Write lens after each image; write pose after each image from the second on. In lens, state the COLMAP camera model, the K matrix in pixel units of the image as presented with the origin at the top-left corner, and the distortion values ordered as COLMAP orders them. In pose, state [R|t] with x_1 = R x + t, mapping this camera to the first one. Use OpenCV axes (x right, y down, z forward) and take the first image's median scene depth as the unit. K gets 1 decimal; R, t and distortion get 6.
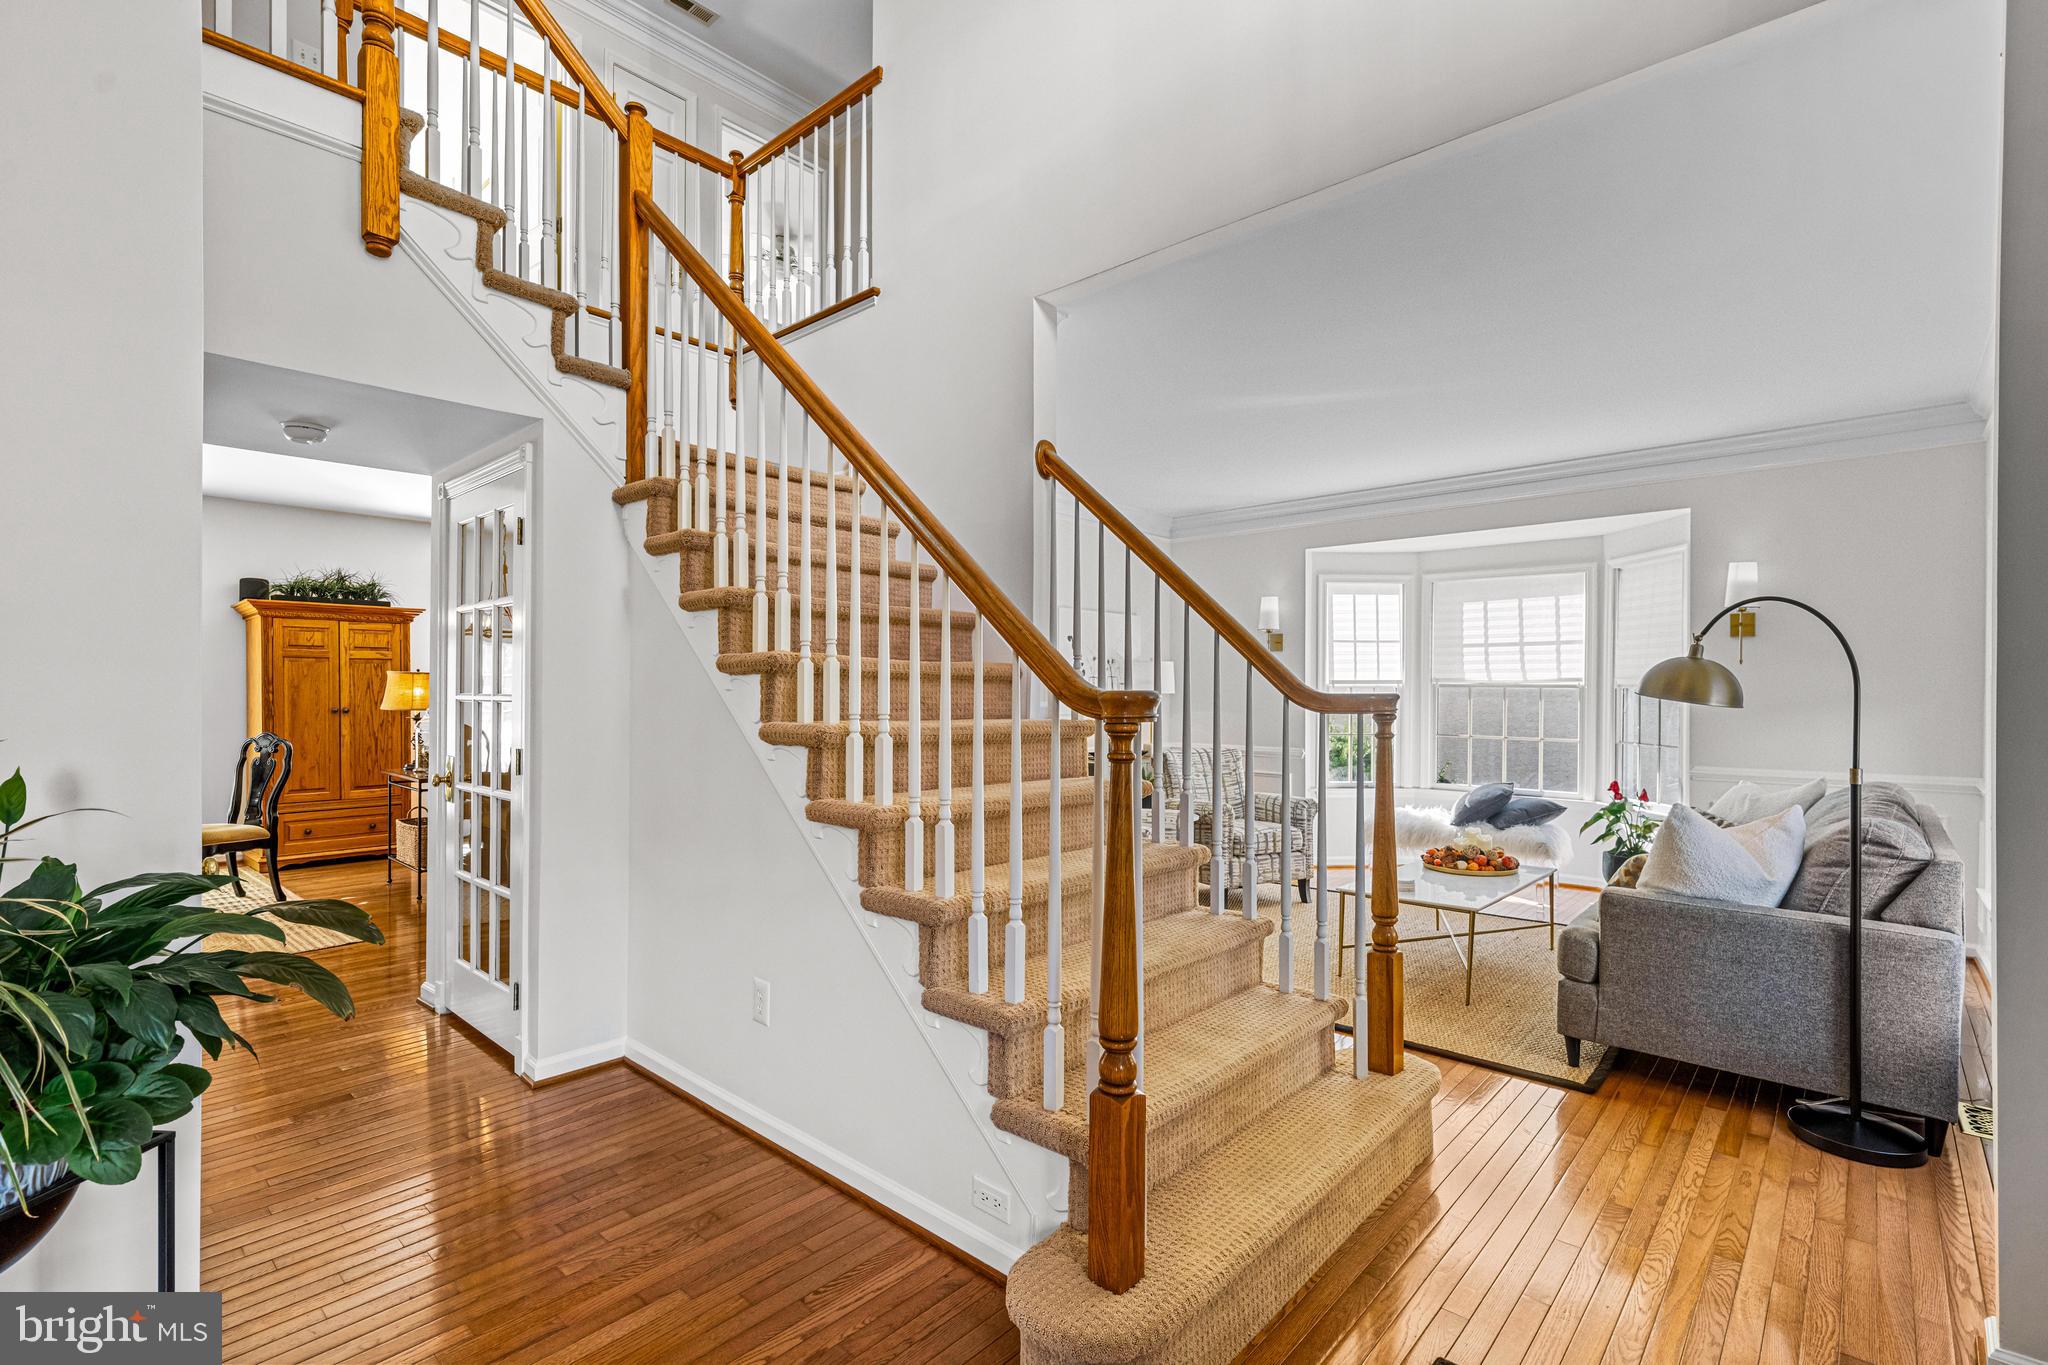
lens RADIAL K [[937.9, 0, 1028.1], [0, 937.9, 692.7], [0, 0, 1]] dist [0.002539, 0.000246]
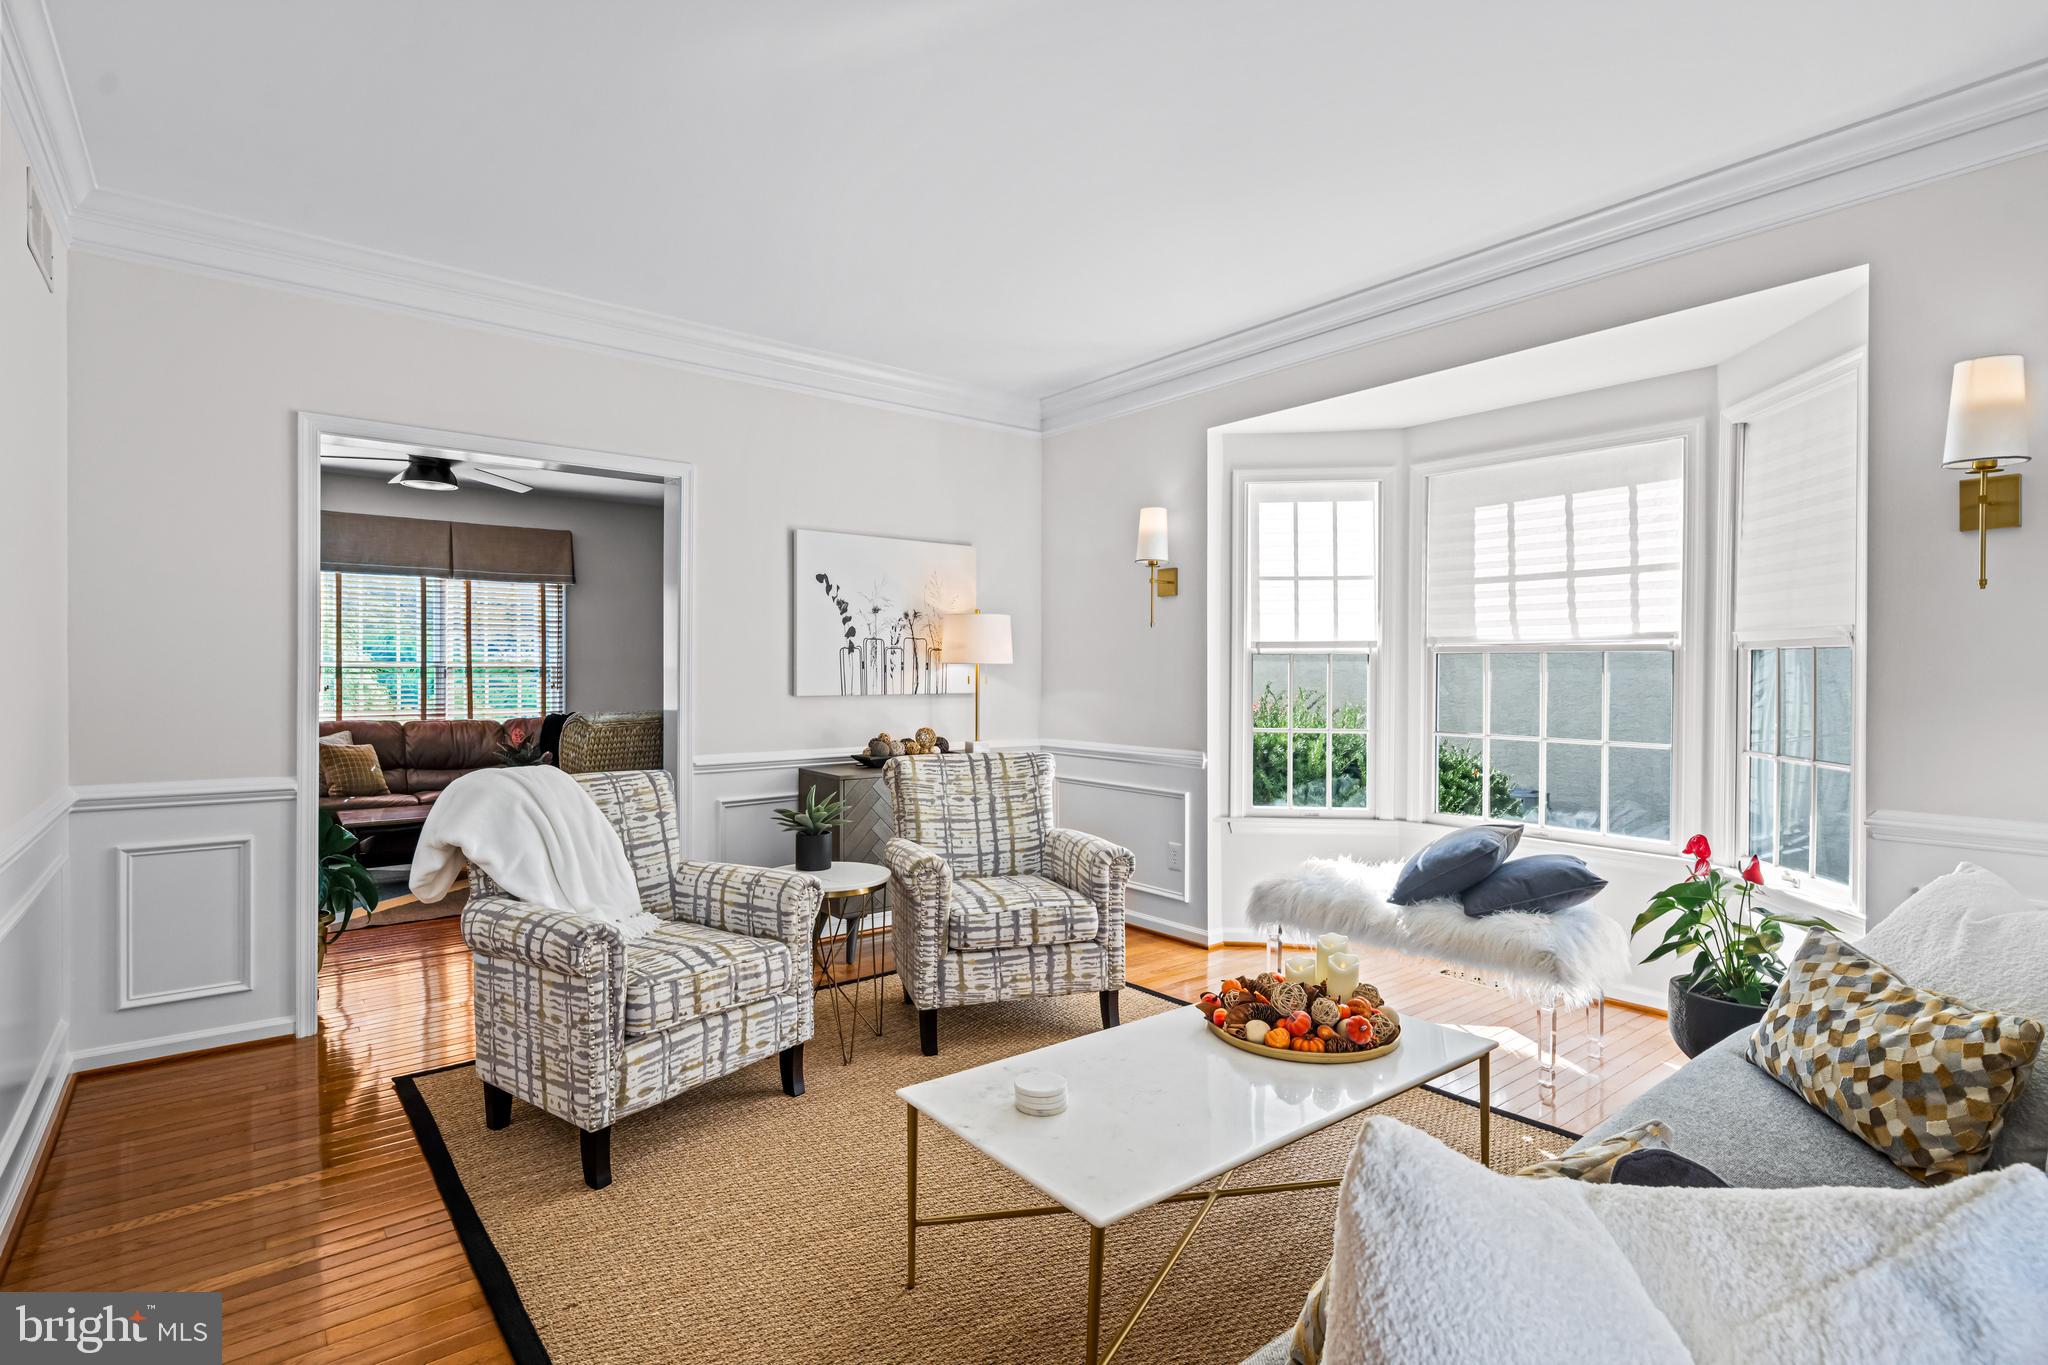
lens RADIAL K [[990.2, 0, 1024.0], [0, 990.2, 682.5], [0, 0, 1]] dist [-0.003018, -0.000420]
pose [[0.985811, 0.000343, -0.167858, 0.306783], [0.001314, 0.999952, 0.009756, 0.007239], [0.167853, -0.009838, 0.985763, 0.362897]]
